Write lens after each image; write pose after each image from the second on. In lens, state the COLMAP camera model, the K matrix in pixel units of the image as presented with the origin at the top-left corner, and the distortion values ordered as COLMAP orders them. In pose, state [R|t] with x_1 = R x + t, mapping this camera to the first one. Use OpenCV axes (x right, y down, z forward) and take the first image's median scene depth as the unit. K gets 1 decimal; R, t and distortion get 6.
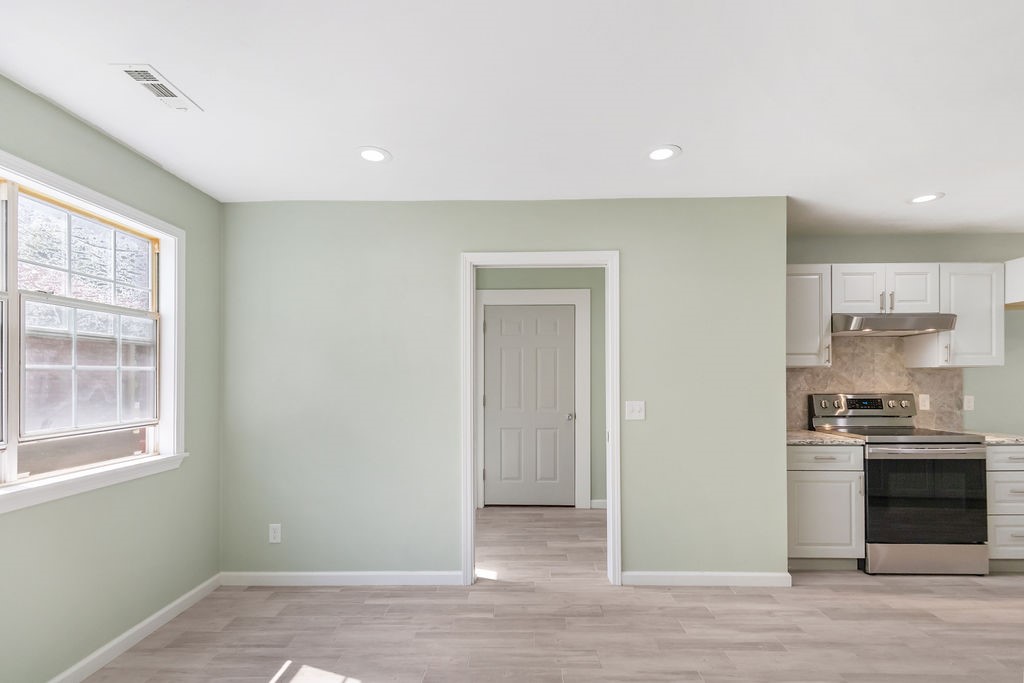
lens RADIAL K [[479.6, 0, 518.7], [0, 479.6, 374.7], [0, 0, 1]] dist [0.006370, -0.001091]
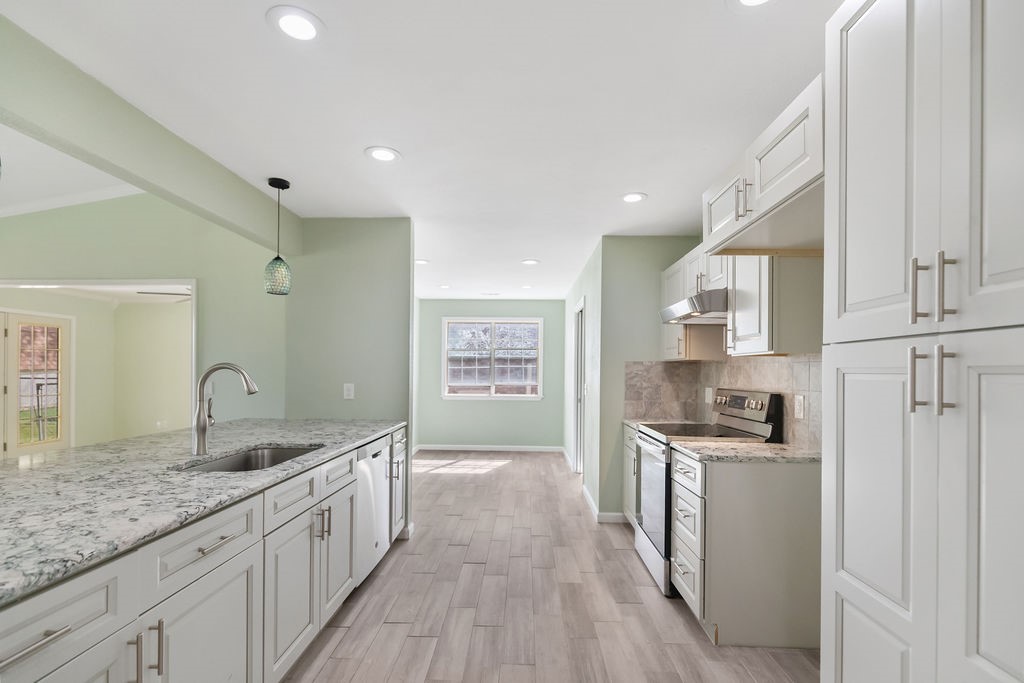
lens RADIAL K [[479.6, 0, 522.4], [0, 479.6, 372.0], [0, 0, 1]] dist [0.006370, -0.001091]
pose [[-0.003690, 0.002404, -0.999990, 1.514452], [-0.008025, 0.999965, 0.002434, 0.009890], [0.999961, 0.008034, -0.003670, 0.616261]]
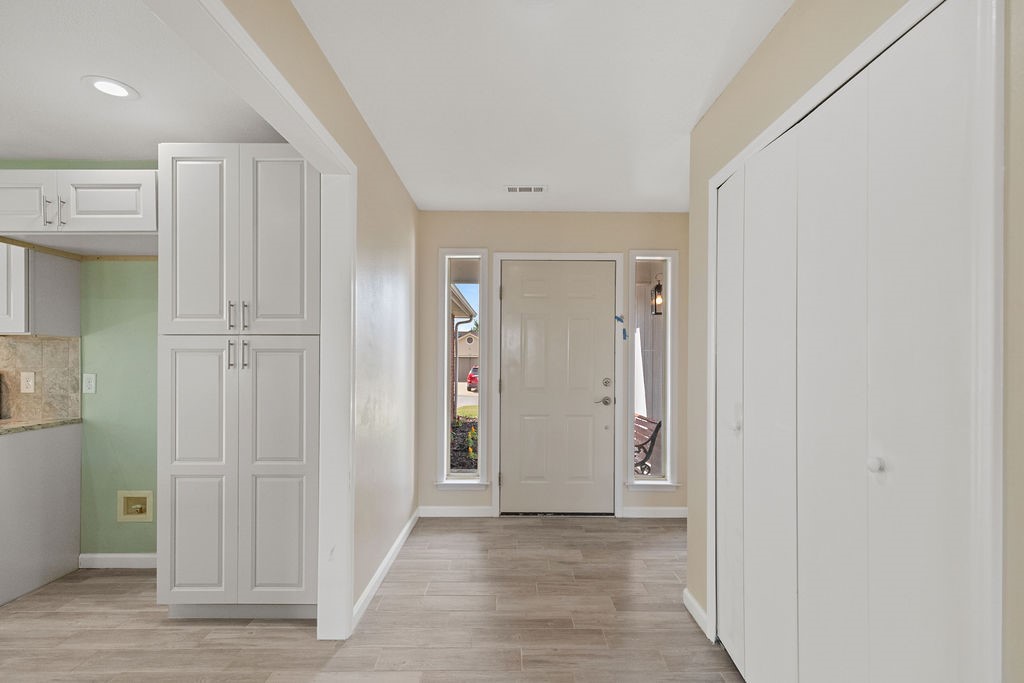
lens RADIAL K [[479.6, 0, 511.1], [0, 479.6, 356.9], [0, 0, 1]] dist [0.006370, -0.001091]
pose [[0.999990, 0.003200, 0.003222, 1.593107], [-0.003205, 0.999994, 0.001503, 0.013938], [-0.003217, -0.001513, 0.999994, 0.246916]]
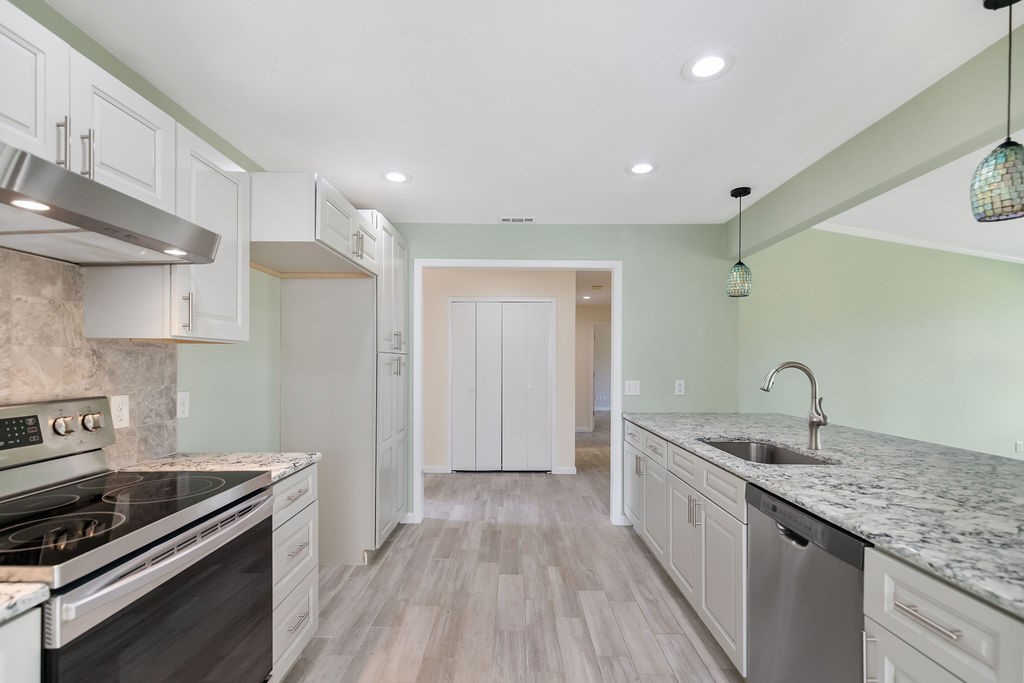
lens RADIAL K [[479.6, 0, 503.4], [0, 479.6, 362.3], [0, 0, 1]] dist [0.006370, -0.001091]
pose [[0.019599, 0.001490, 0.999807, 0.371795], [-0.005351, 0.999985, -0.001386, 0.006442], [-0.999794, -0.005323, 0.019606, 0.610270]]
